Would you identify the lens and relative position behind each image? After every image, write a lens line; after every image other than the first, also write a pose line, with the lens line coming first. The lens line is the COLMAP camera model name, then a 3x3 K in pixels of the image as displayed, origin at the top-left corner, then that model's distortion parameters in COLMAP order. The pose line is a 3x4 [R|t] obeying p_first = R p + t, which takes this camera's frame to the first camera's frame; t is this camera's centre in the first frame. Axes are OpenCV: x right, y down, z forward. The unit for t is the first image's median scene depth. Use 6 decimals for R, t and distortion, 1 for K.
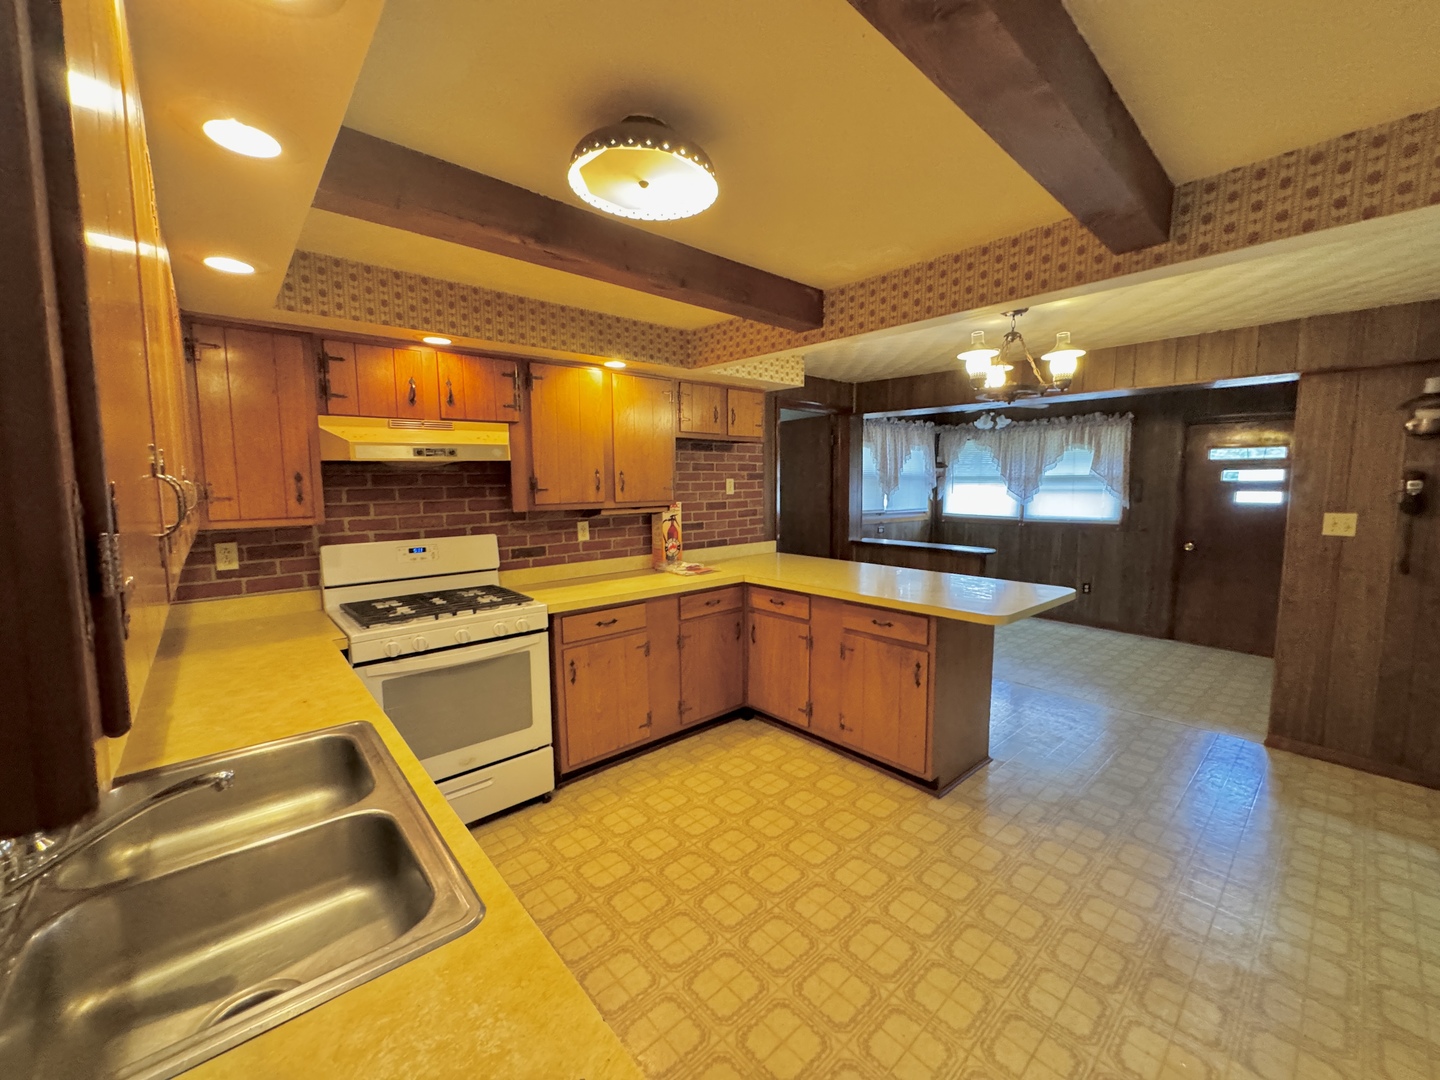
lens RADIAL K [[573.4, 0, 721.6], [0, 573.4, 537.8], [0, 0, 1]] dist [-0.004171, 0.000726]
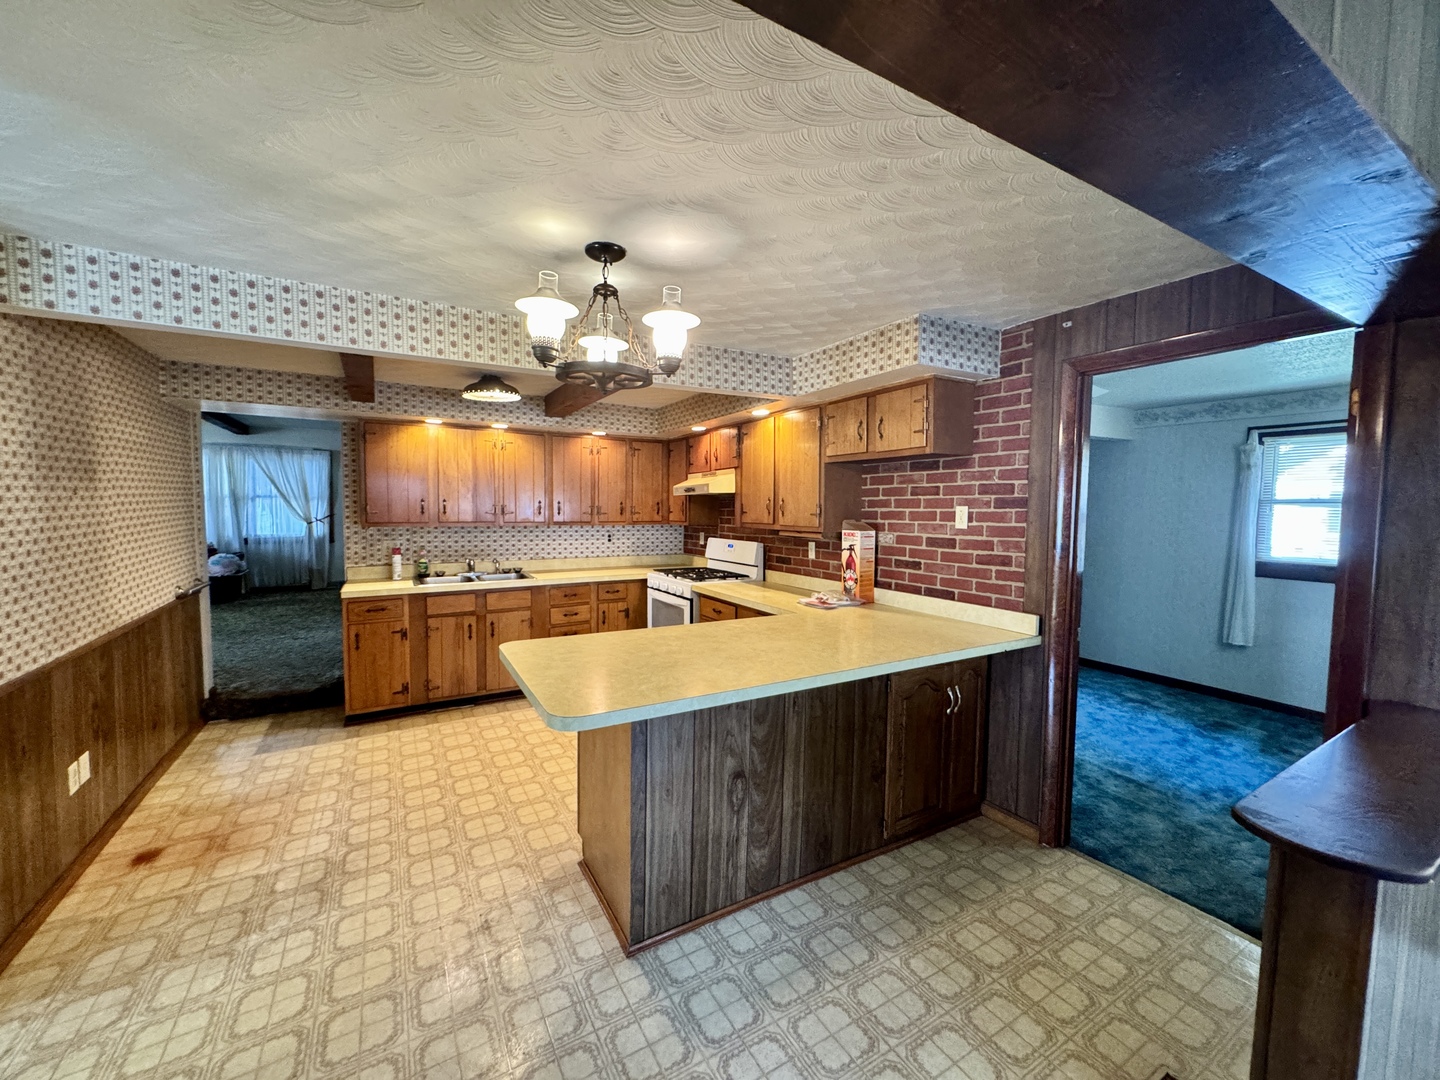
lens RADIAL K [[573.4, 0, 722.1], [0, 573.4, 536.8], [0, 0, 1]] dist [-0.004171, 0.000726]
pose [[-0.196057, 0.056243, -0.978978, 0.918326], [-0.105954, 0.991294, 0.078170, -0.109050], [0.974851, 0.119052, -0.188391, 1.033151]]
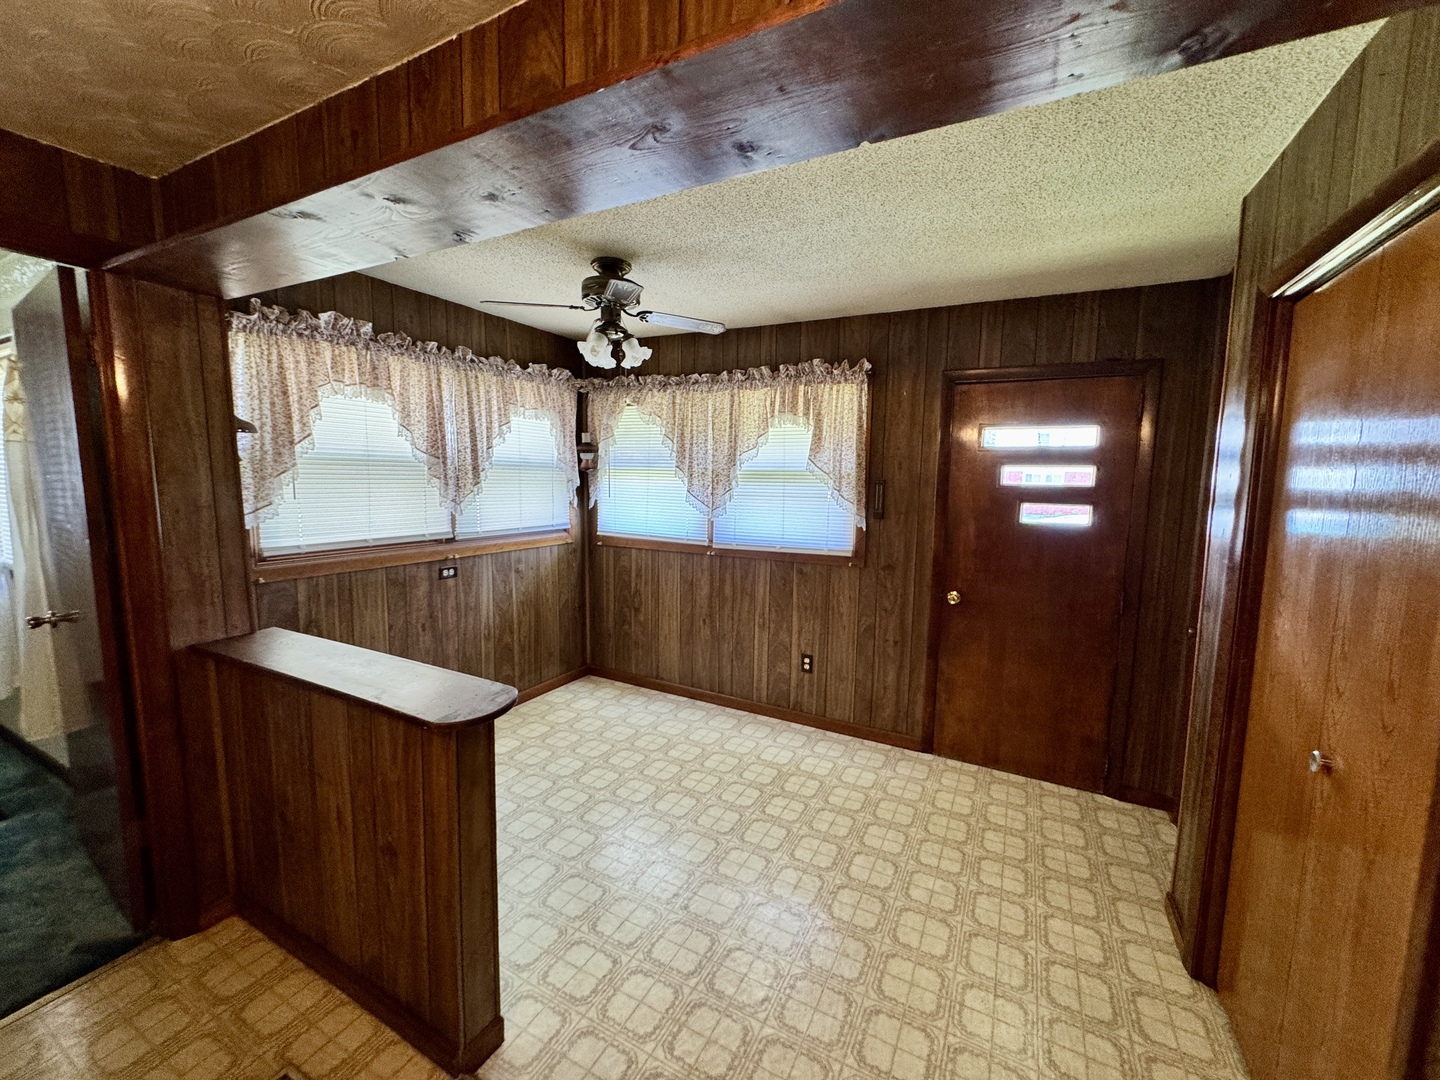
lens RADIAL K [[573.4, 0, 721.1], [0, 573.4, 538.8], [0, 0, 1]] dist [-0.004171, 0.000726]
pose [[0.932892, -0.024632, 0.359312, 0.609259], [0.017483, 0.999580, 0.023134, -0.095860], [-0.359731, -0.015299, 0.932931, 0.849960]]
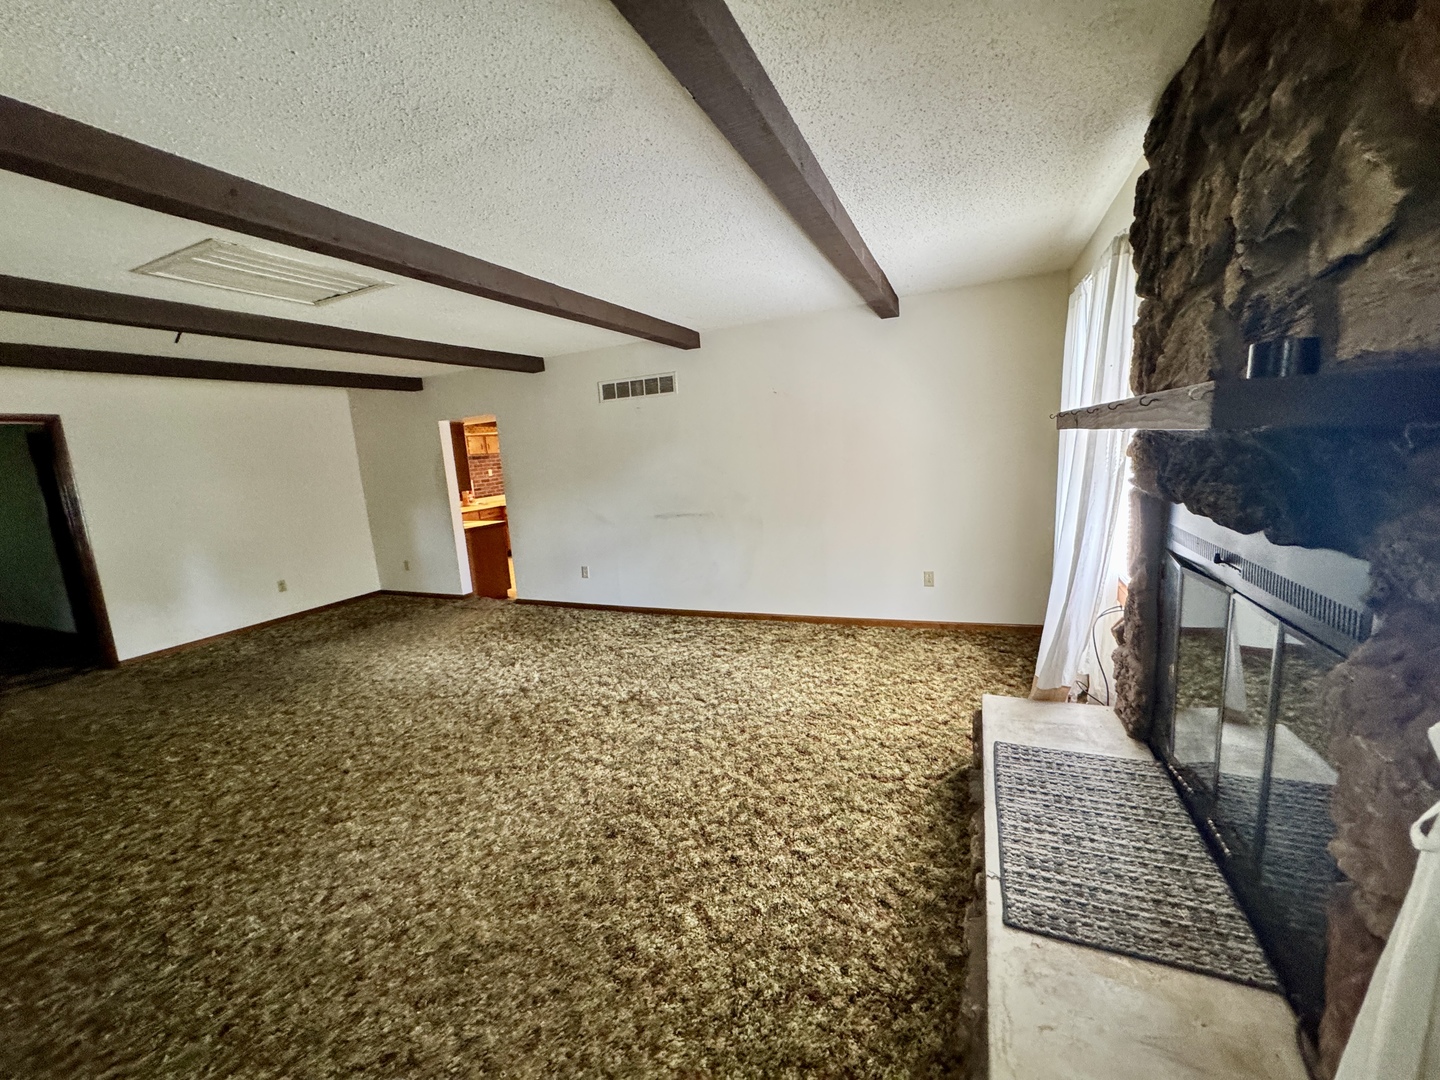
lens RADIAL K [[573.4, 0, 718.7], [0, 573.4, 537.4], [0, 0, 1]] dist [-0.004171, 0.000726]
pose [[0.911896, -0.118415, 0.392968, -0.110592], [0.098972, 0.992663, 0.069456, 0.137616], [-0.398309, -0.024444, 0.916925, -2.014935]]
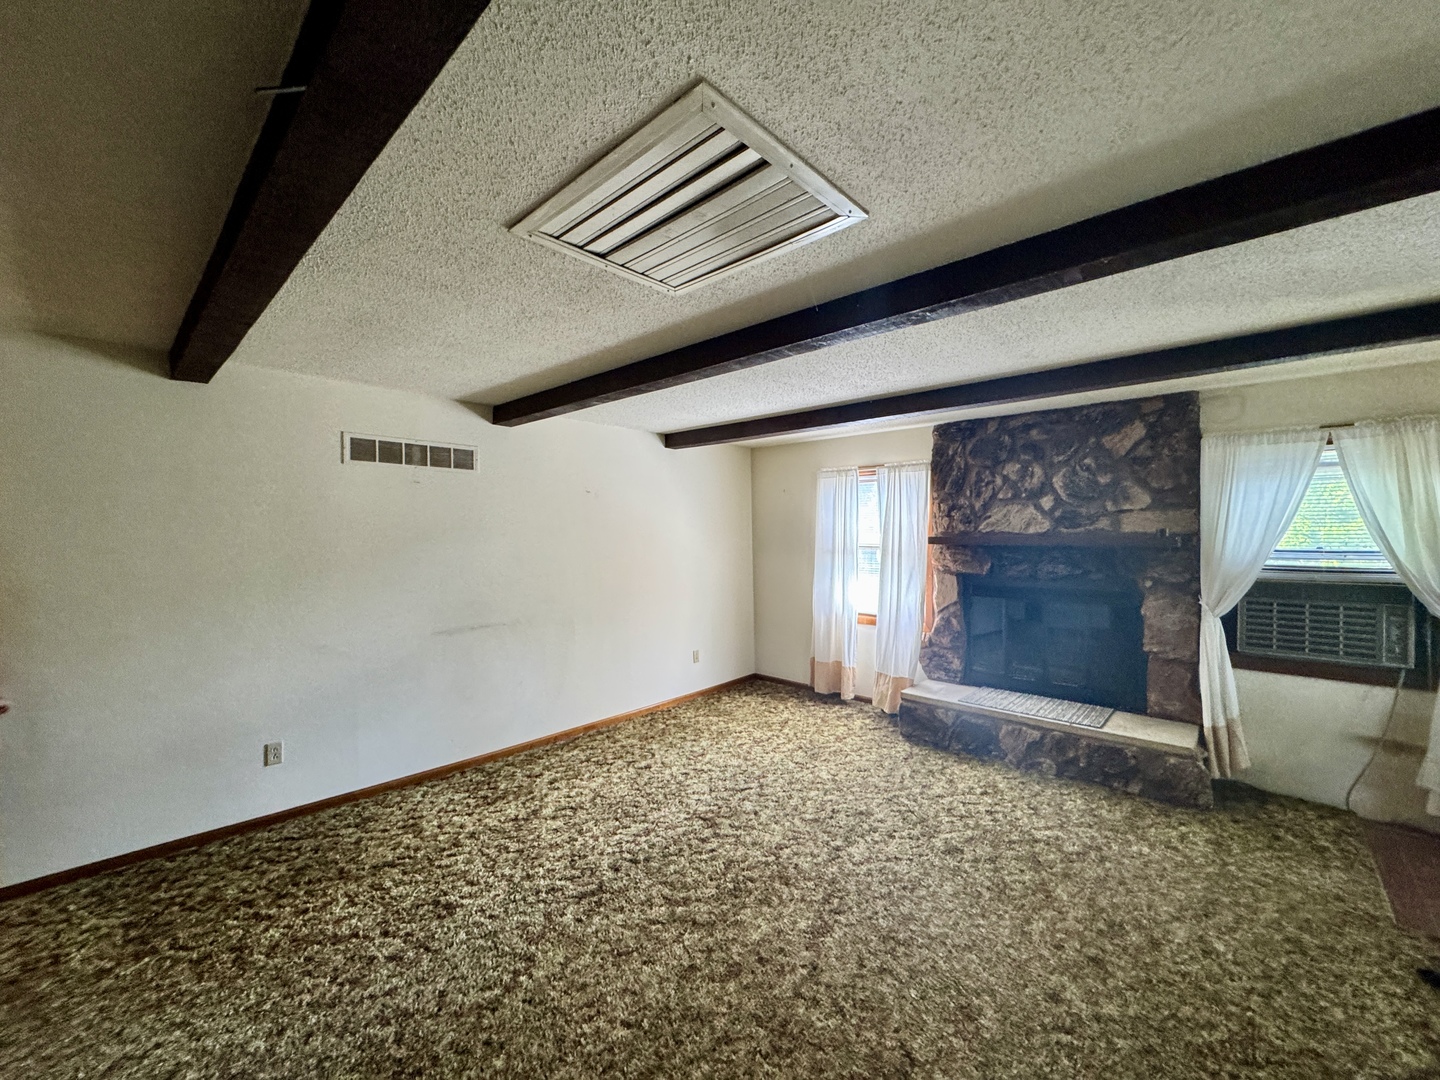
lens RADIAL K [[573.4, 0, 722.1], [0, 573.4, 538.7], [0, 0, 1]] dist [-0.004171, 0.000726]
pose [[-0.083509, 0.000747, 0.996507, -0.778829], [0.092614, 0.995677, 0.007014, 0.035327], [-0.992194, 0.092877, -0.083217, -1.015972]]
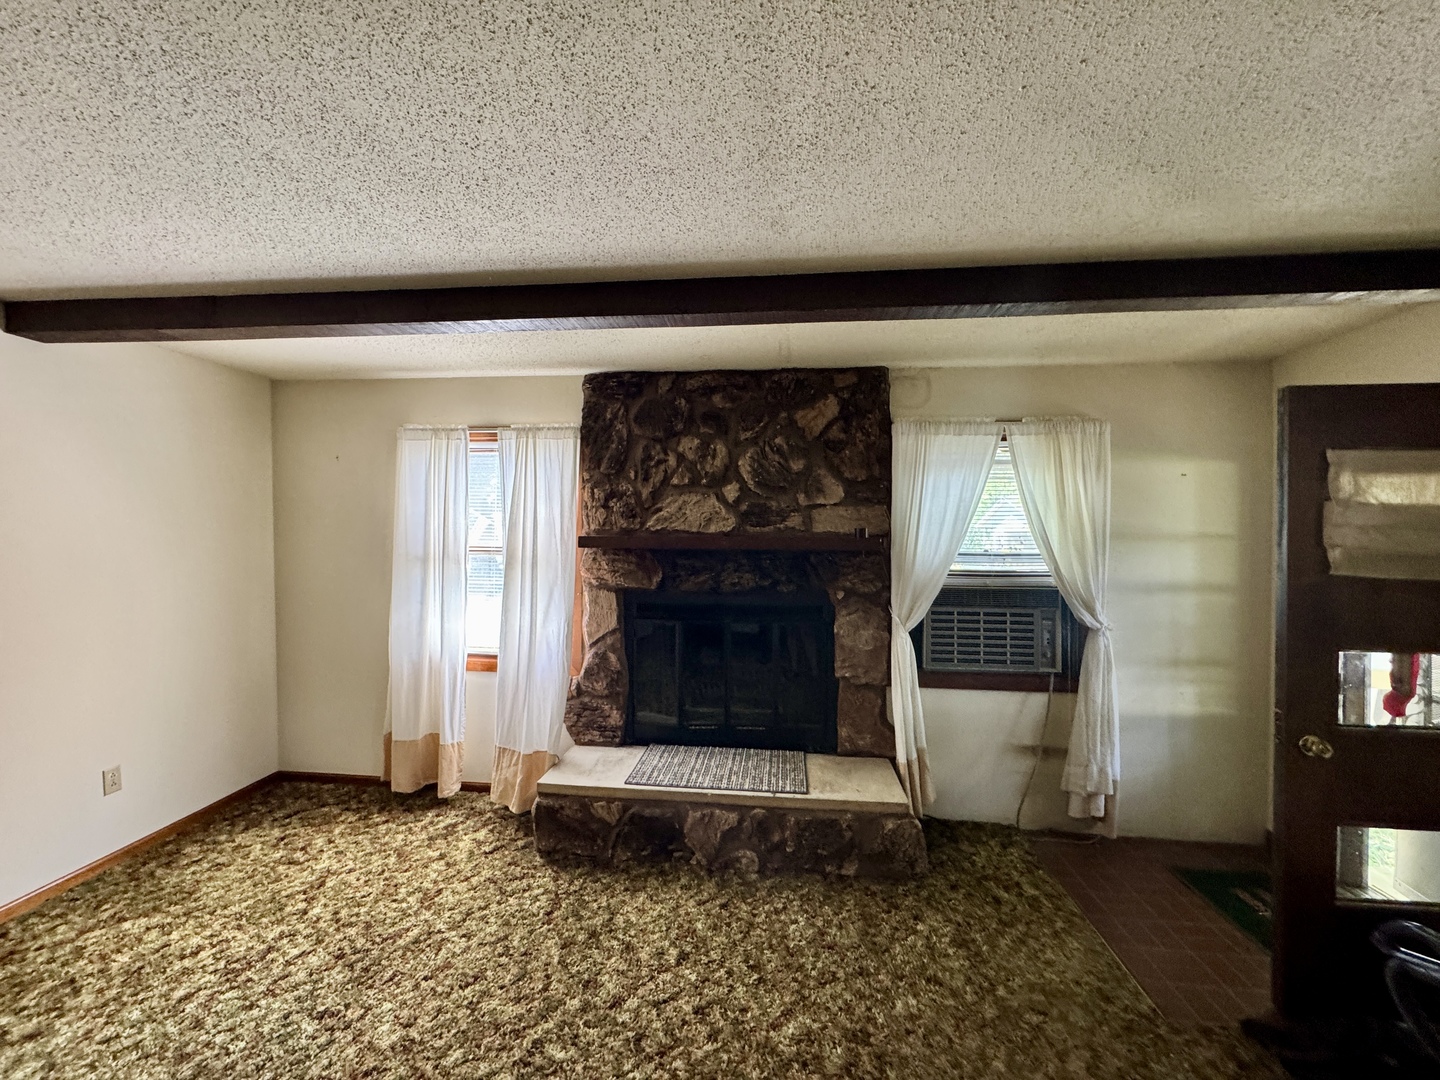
lens RADIAL K [[573.4, 0, 721.9], [0, 573.4, 537.7], [0, 0, 1]] dist [-0.004171, 0.000726]
pose [[-0.661647, -0.002152, 0.749813, -0.312120], [0.066047, 0.995942, 0.061139, 0.046784], [-0.746901, 0.089975, -0.658820, -1.180757]]
